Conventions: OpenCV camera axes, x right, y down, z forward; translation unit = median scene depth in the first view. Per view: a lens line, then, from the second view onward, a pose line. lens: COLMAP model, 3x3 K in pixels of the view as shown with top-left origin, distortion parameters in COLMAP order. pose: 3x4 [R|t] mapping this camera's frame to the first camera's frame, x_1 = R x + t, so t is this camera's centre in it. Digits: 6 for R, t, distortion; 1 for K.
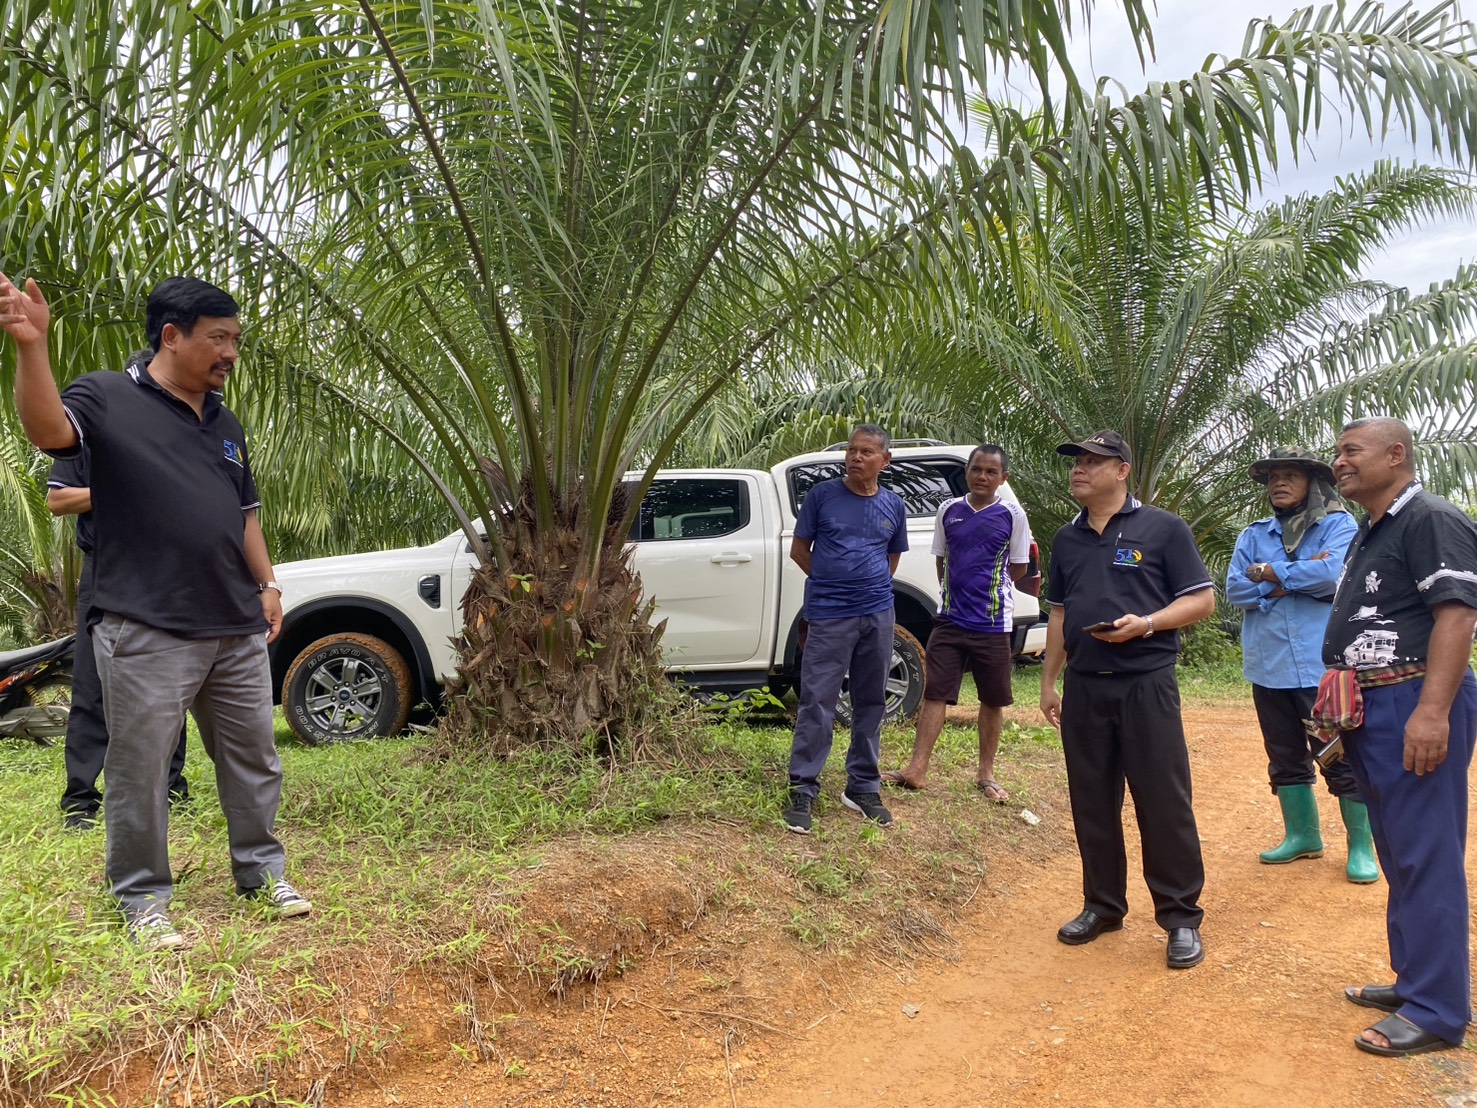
lens RADIAL K [[1146.0, 0, 740.6], [0, 1146.0, 570.8], [0, 0, 1]] dist [0.002529, 0.013094]
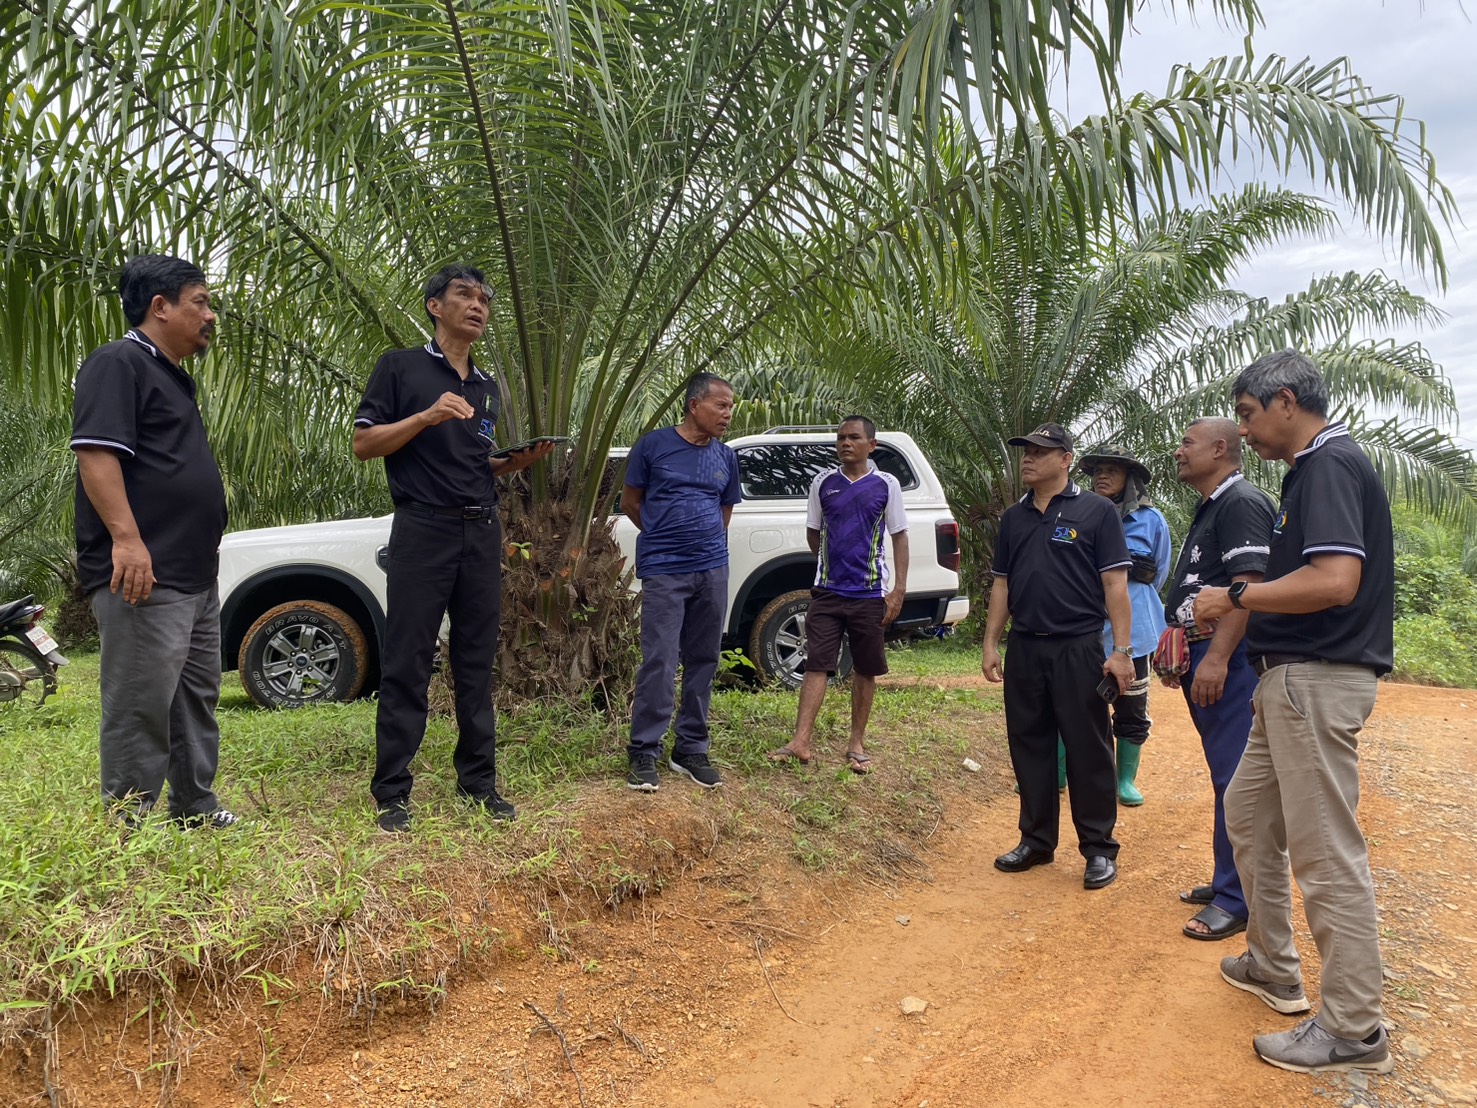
lens RADIAL K [[1126.9, 0, 748.9], [0, 1126.9, 570.6], [0, 0, 1]] dist [0.011726, -0.008591]
pose [[0.993704, 0.009670, 0.111621, -0.094005], [-0.011628, 0.999789, 0.016907, 0.008765], [-0.111434, -0.018099, 0.993607, -0.076017]]
